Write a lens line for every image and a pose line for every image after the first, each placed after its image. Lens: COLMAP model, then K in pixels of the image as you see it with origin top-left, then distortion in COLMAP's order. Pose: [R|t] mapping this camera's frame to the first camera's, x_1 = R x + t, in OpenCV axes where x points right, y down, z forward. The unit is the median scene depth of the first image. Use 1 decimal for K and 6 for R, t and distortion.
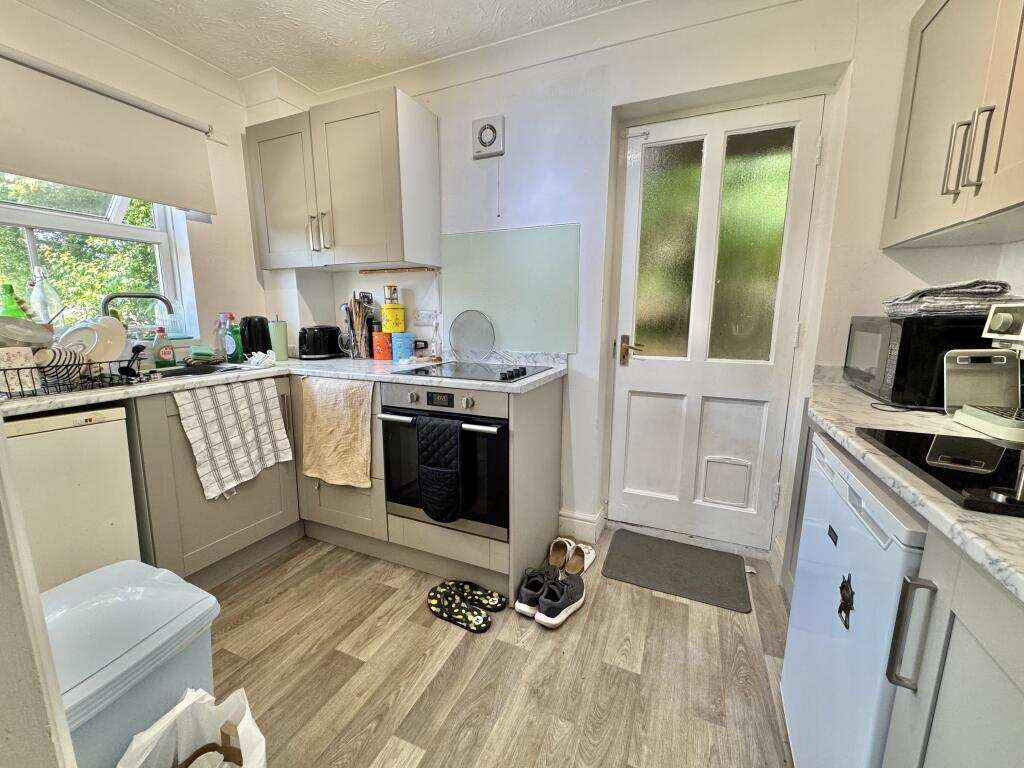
lens RADIAL K [[409.2, 0, 512.0], [0, 409.2, 382.8], [0, 0, 1]] dist [-0.004678, -0.000046]
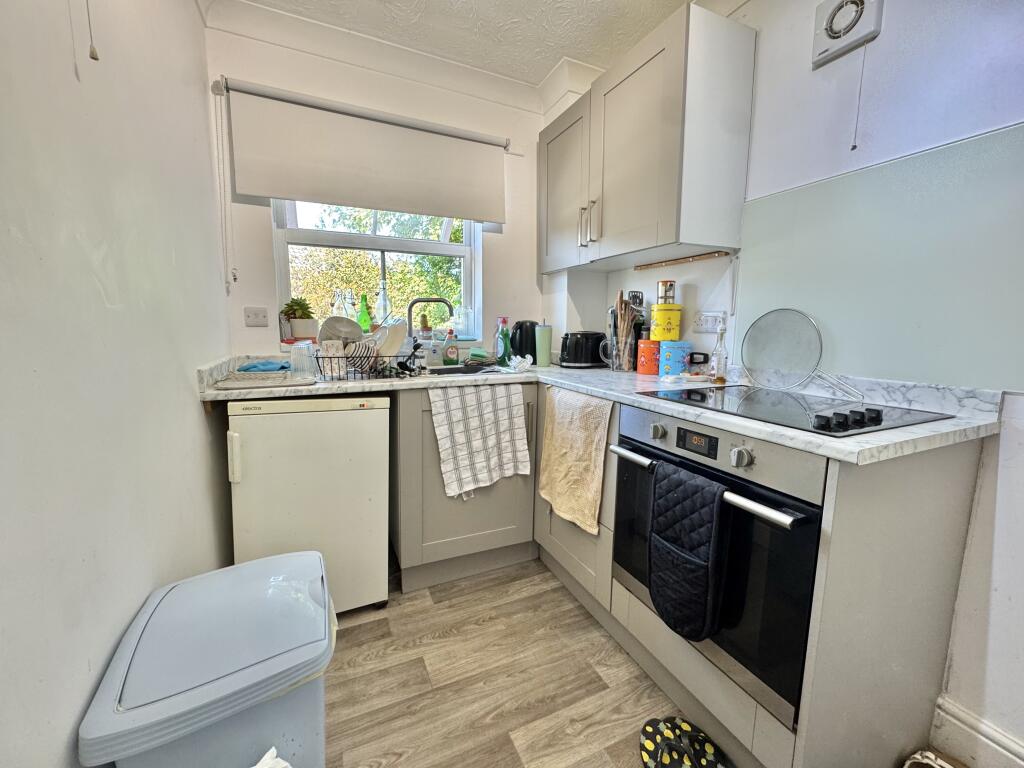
lens RADIAL K [[409.2, 0, 512.0], [0, 409.2, 382.8], [0, 0, 1]] dist [-0.004678, -0.000046]
pose [[0.746433, 0.093423, -0.658870, 0.020121], [-0.114624, 0.993348, 0.010992, -0.023382], [0.655514, 0.067318, 0.752176, 0.287987]]
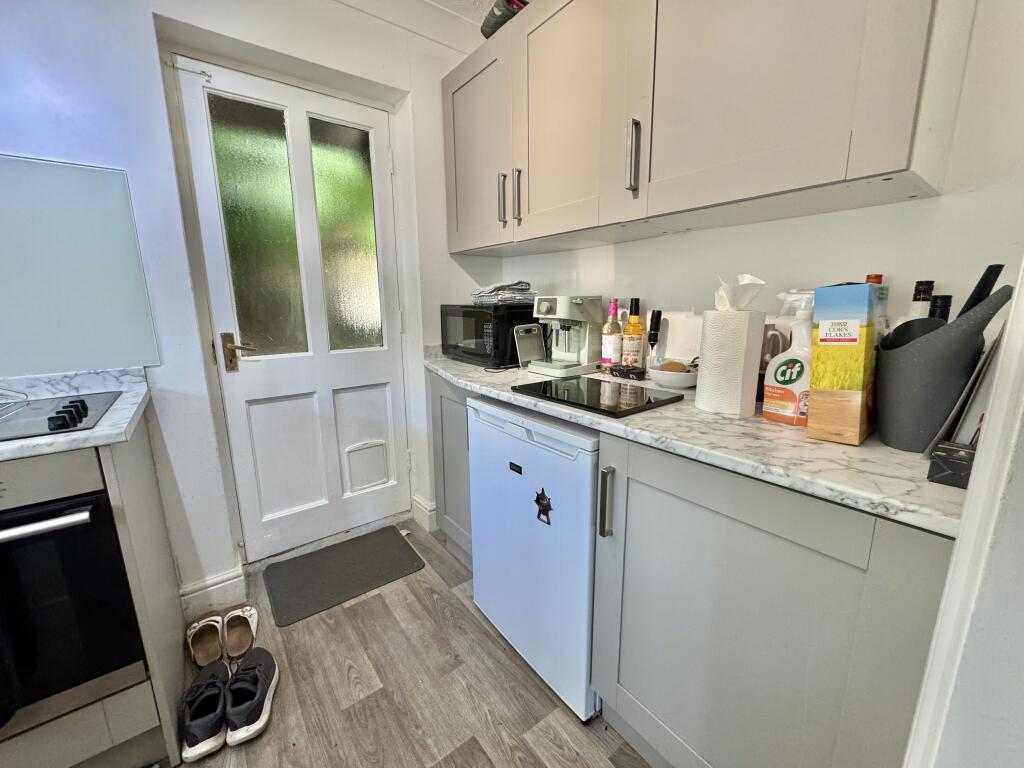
lens RADIAL K [[409.2, 0, 512.0], [0, 409.2, 382.8], [0, 0, 1]] dist [-0.004678, -0.000046]
pose [[0.479370, -0.180452, 0.858861, -0.170060], [0.155526, 0.980610, 0.119226, -0.034375], [-0.863722, 0.076422, 0.498140, 0.157257]]
